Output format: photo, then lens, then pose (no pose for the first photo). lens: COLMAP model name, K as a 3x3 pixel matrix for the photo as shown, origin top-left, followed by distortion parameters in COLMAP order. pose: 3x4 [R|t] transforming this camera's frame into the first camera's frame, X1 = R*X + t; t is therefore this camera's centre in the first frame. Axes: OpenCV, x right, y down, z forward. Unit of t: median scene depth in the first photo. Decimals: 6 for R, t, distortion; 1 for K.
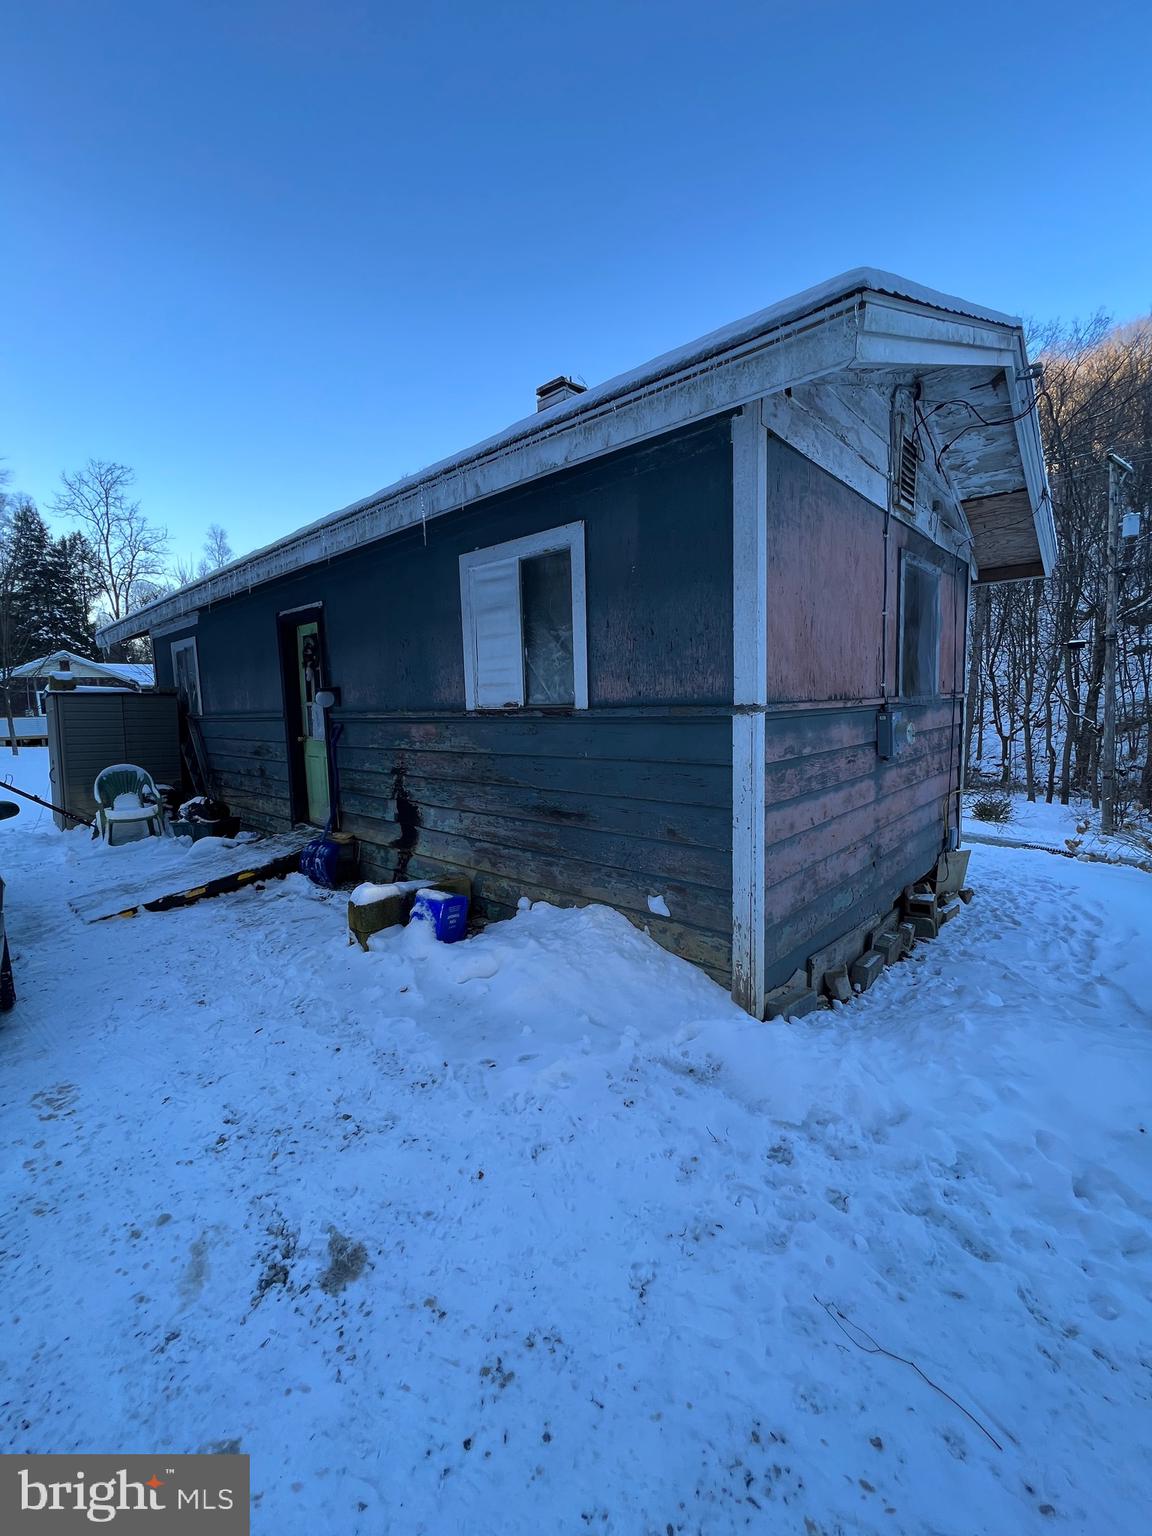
lens RADIAL K [[614.3, 0, 573.4], [0, 614.3, 764.5], [0, 0, 1]] dist [-0.009085, -0.000002]
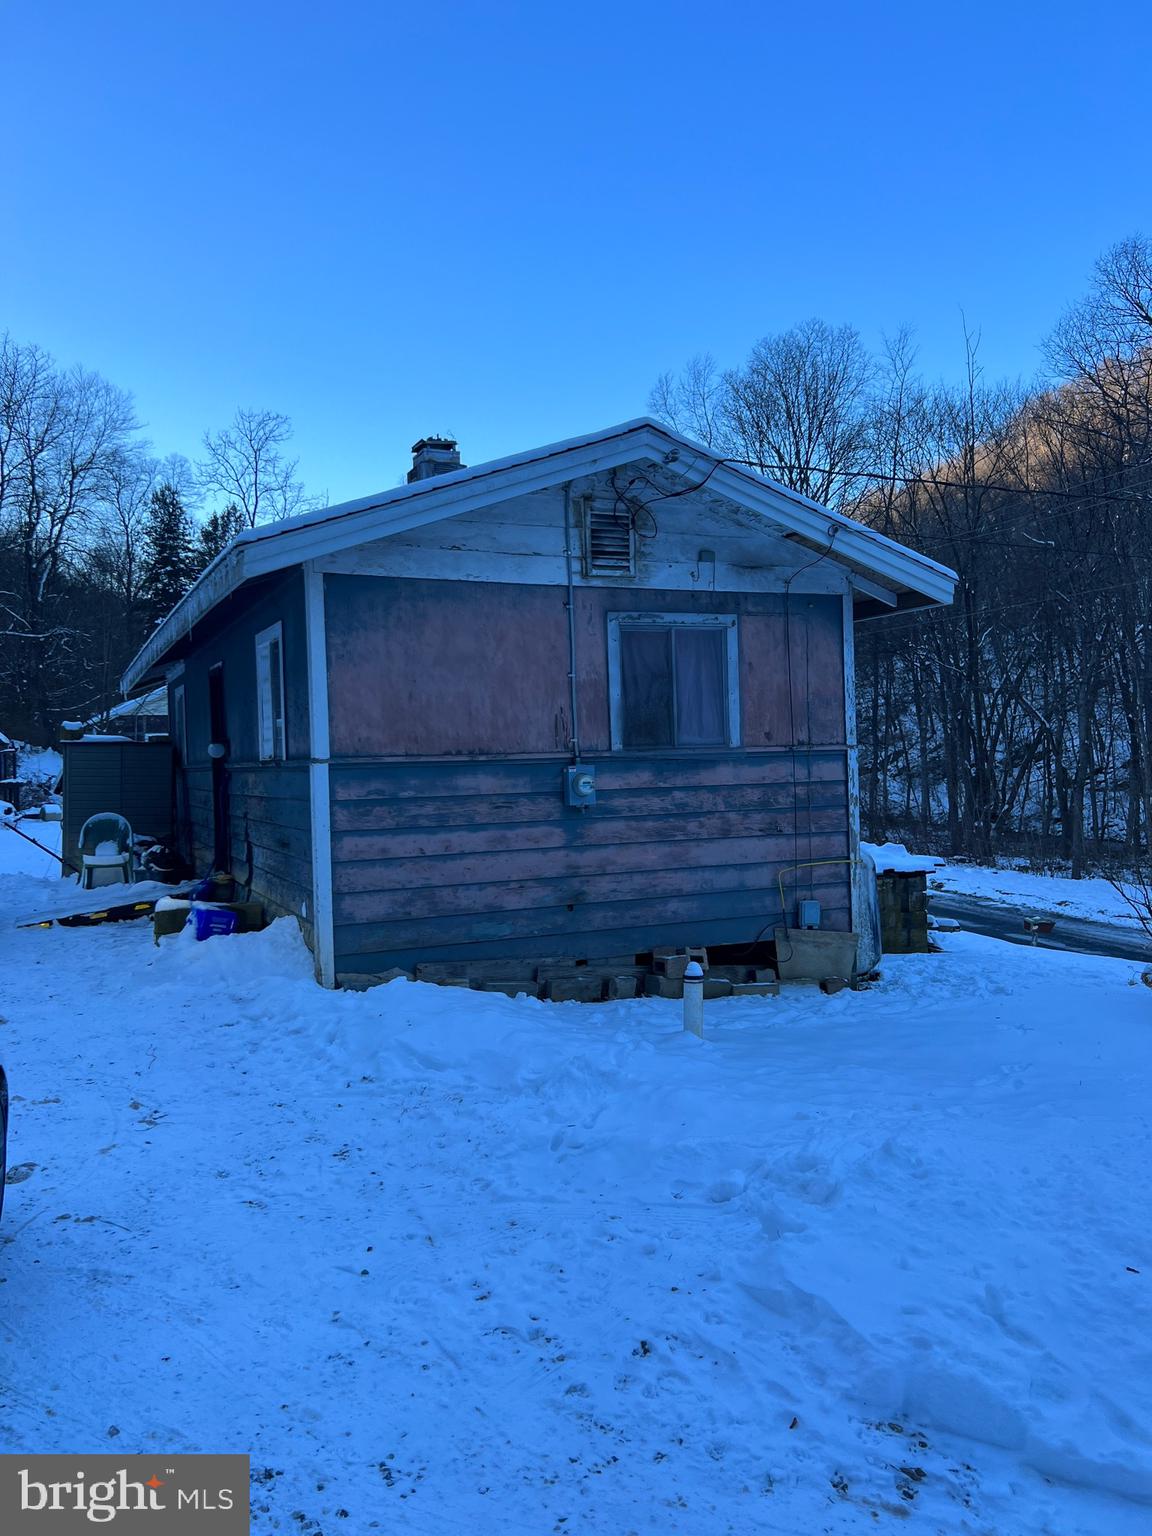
lens RADIAL K [[1178.8, 0, 578.5], [0, 1178.8, 766.7], [0, 0, 1]] dist [-0.002688, -0.002168]
pose [[0.918804, 0.005443, -0.394676, 0.760674], [-0.038209, 0.996436, -0.075208, 0.041679], [0.392860, 0.084182, 0.915737, -0.496227]]
